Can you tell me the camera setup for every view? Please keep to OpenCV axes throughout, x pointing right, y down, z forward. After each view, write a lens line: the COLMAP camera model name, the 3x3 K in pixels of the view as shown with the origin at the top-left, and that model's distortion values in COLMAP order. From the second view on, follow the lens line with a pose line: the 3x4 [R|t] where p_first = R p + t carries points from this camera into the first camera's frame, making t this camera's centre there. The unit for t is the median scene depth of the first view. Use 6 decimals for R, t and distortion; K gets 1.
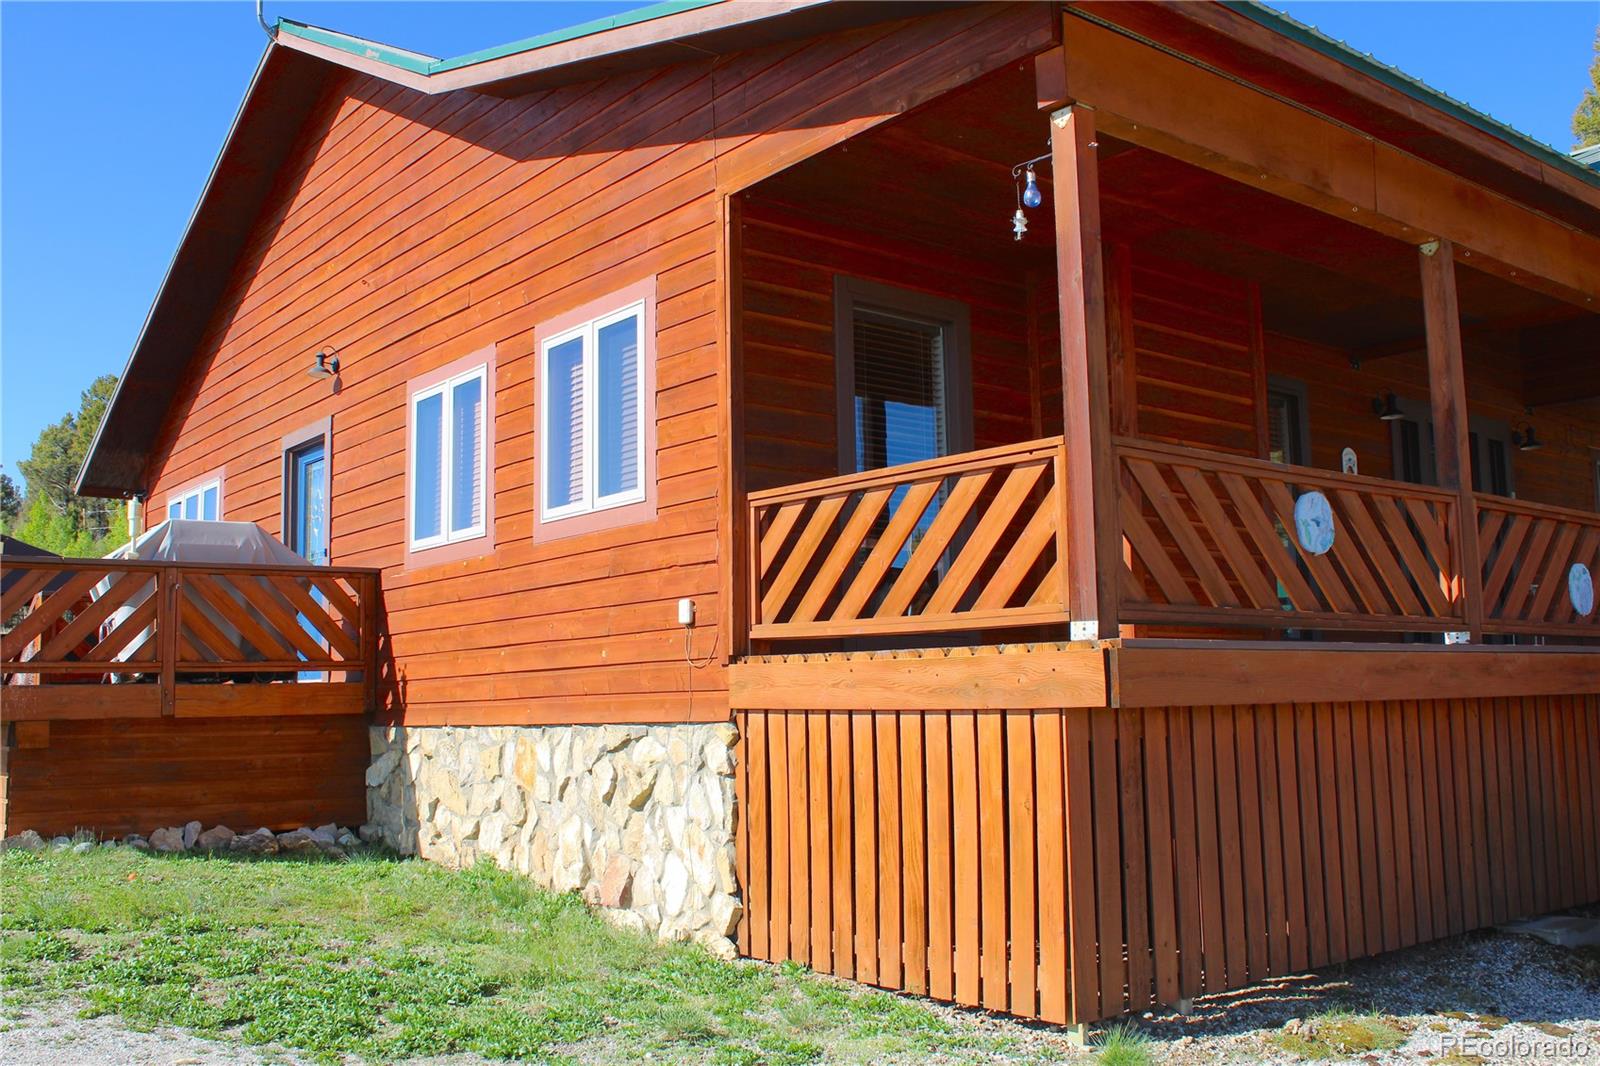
lens RADIAL K [[1505.9, 0, 800.2], [0, 1505.9, 534.2], [0, 0, 1]] dist [-0.106603, 0.000000]
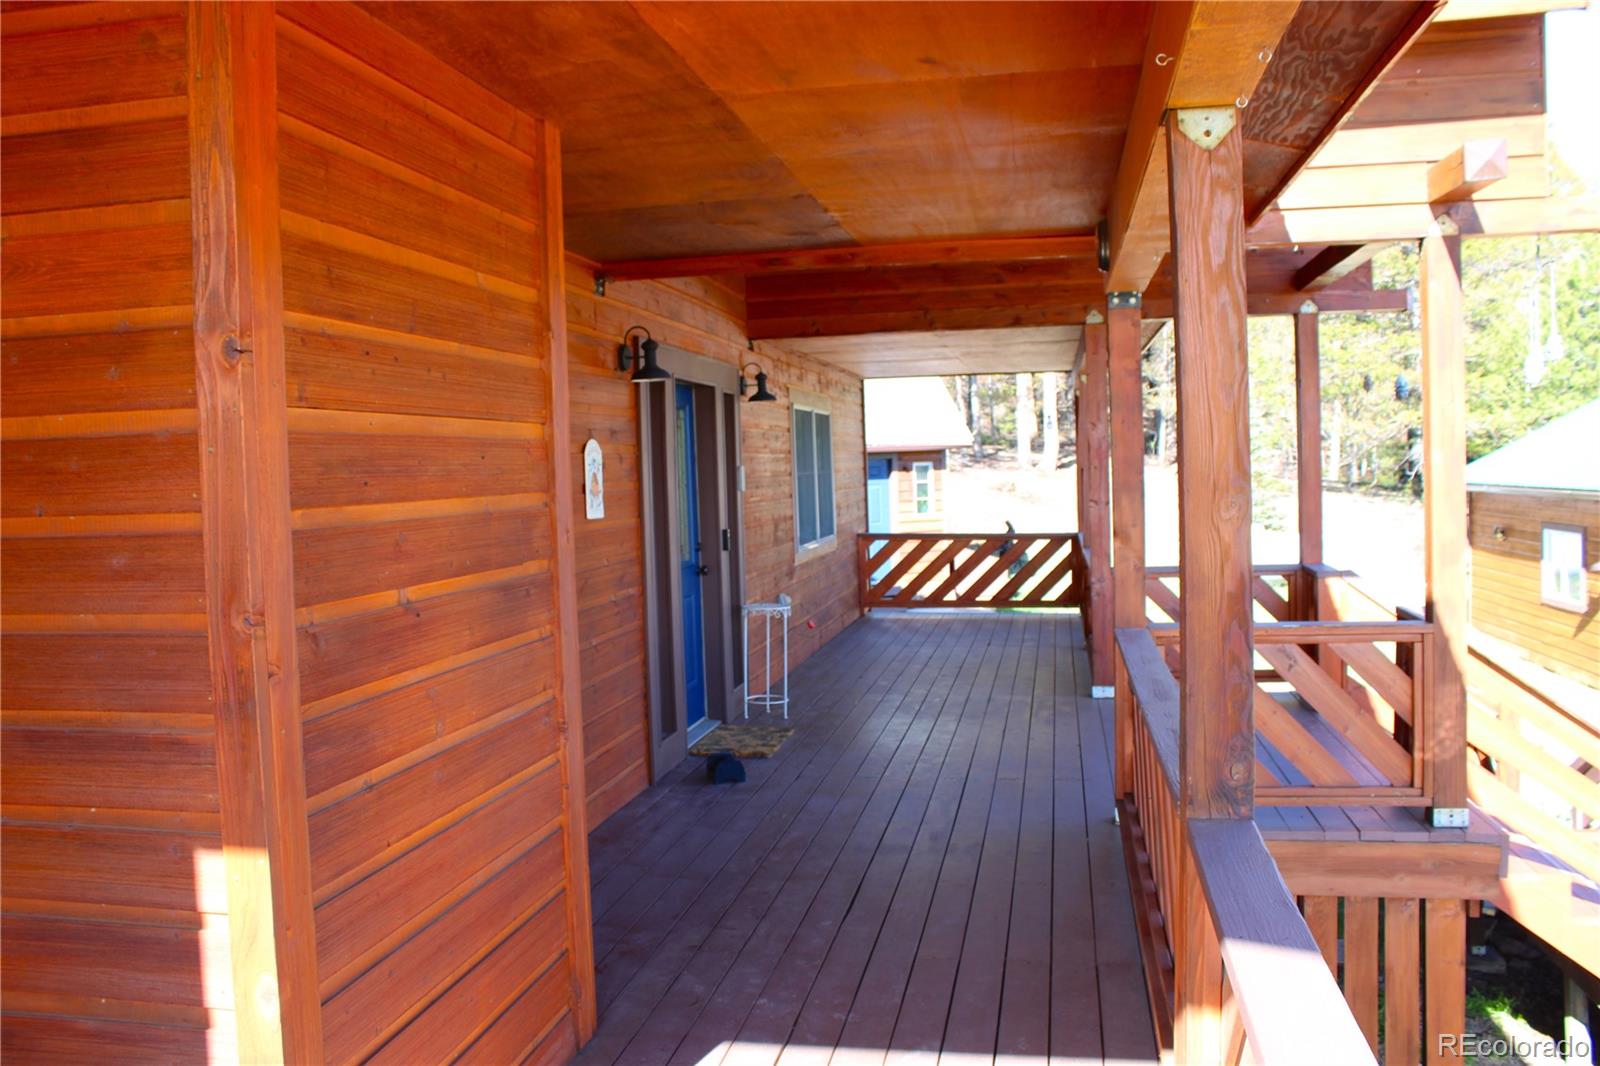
lens RADIAL K [[1342.8, 0, 799.7], [0, 1342.8, 529.9], [0, 0, 1]] dist [-0.141442, 0.112810]
pose [[0.764197, -0.035526, 0.644004, 0.093007], [-0.058505, 0.990548, 0.124066, -0.083024], [-0.642324, -0.132489, 0.754895, 0.509768]]
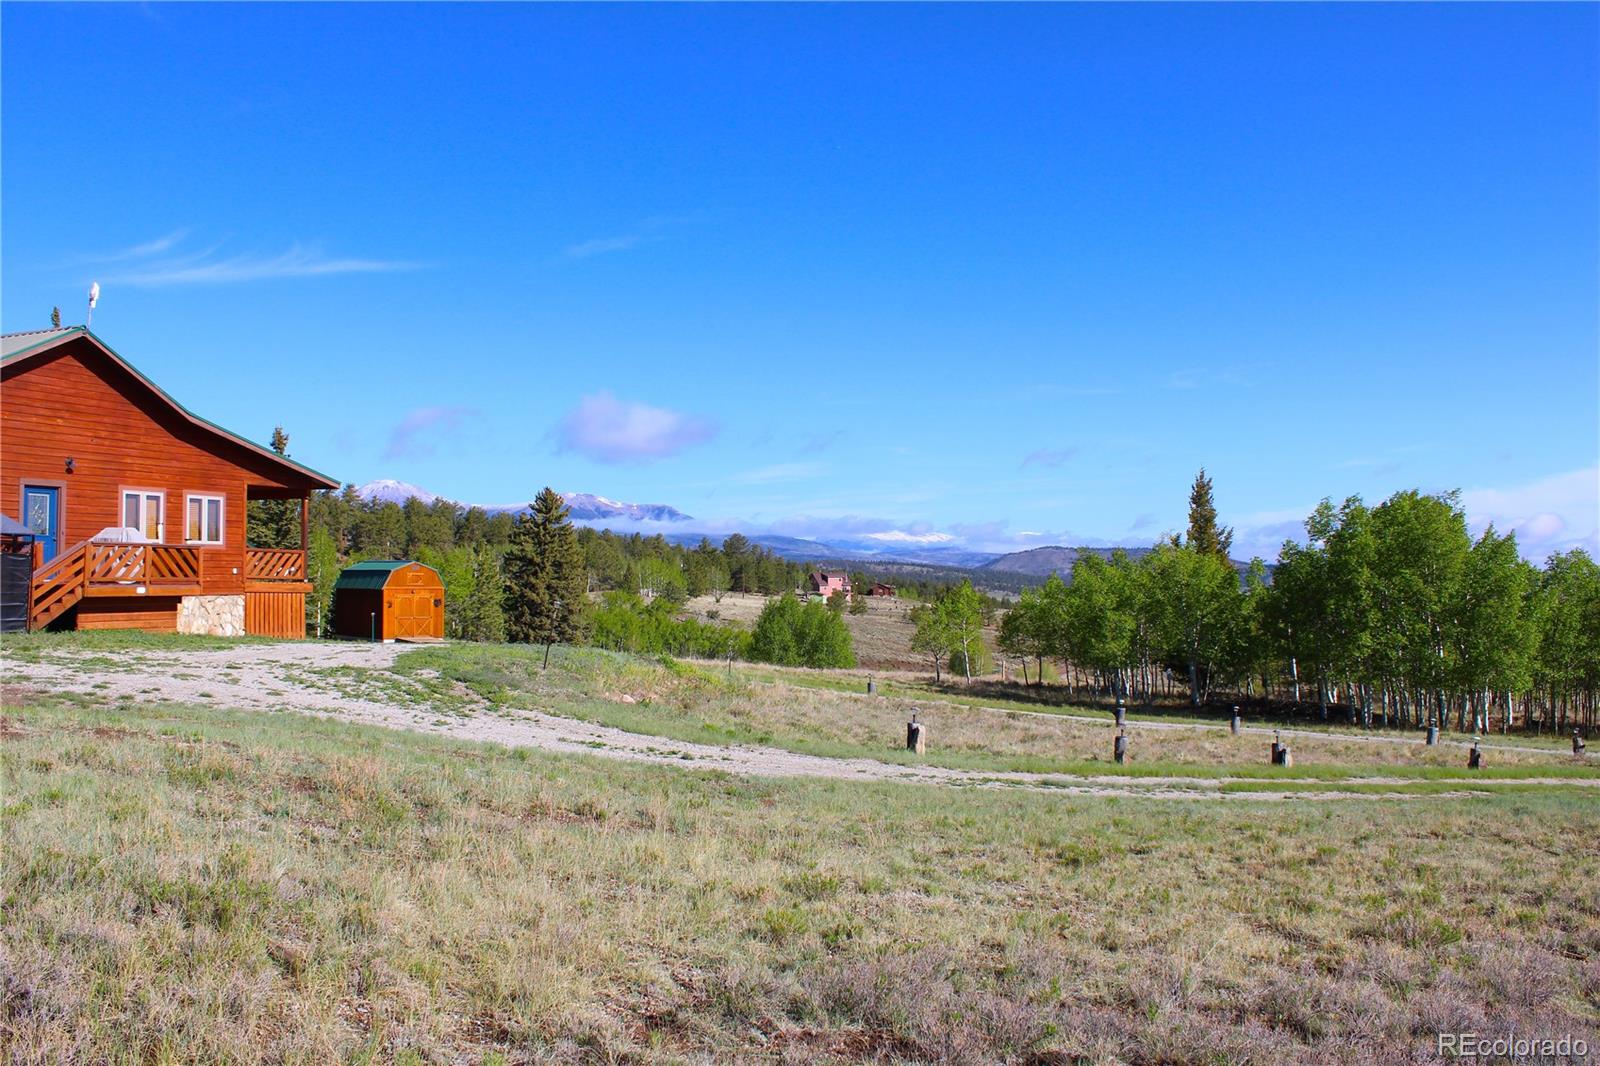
lens RADIAL K [[1342.8, 0, 806.6], [0, 1342.8, 529.6], [0, 0, 1]] dist [-0.141442, 0.112810]
pose [[-0.500141, 0.051163, 0.864431, -4.302553], [-0.090918, 0.989633, -0.111177, 0.206355], [-0.861158, -0.134197, -0.490305, 1.427894]]
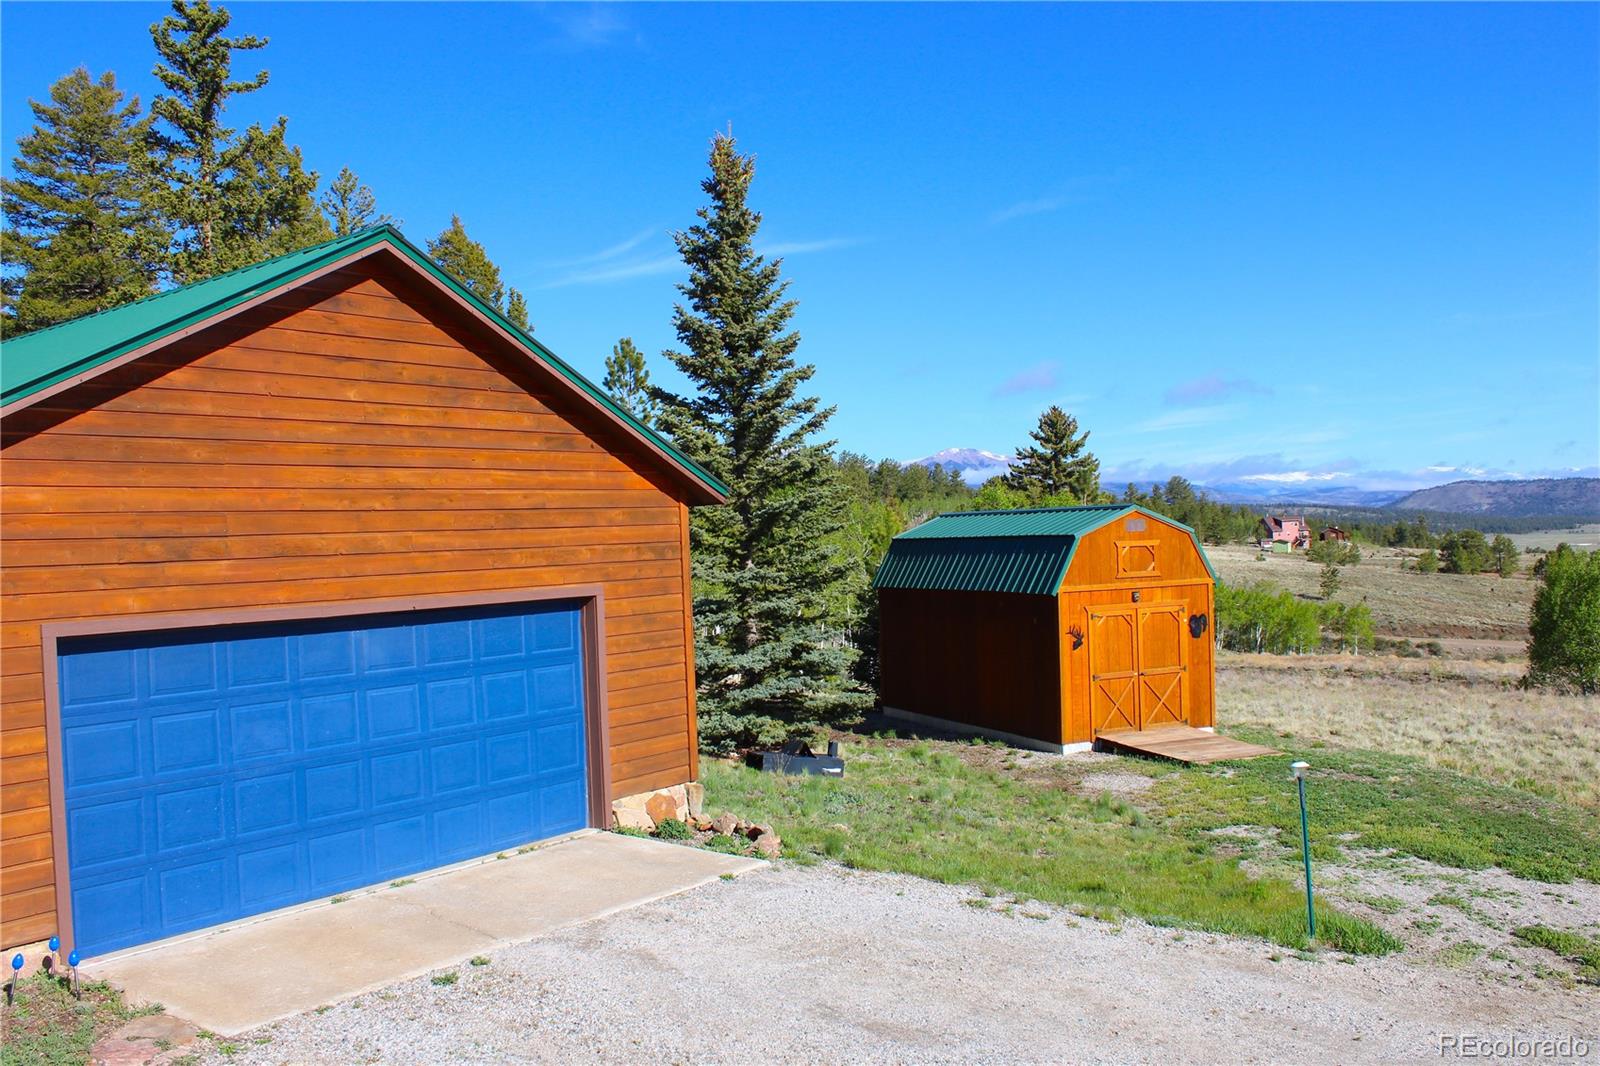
lens RADIAL K [[1342.8, 0, 800.3], [0, 1342.8, 535.5], [0, 0, 1]] dist [-0.141442, 0.112810]
pose [[-0.230126, 0.030444, 0.972684, 1.003340], [-0.073126, 0.996144, -0.048479, -0.023975], [-0.970409, -0.082285, -0.227012, 0.820425]]
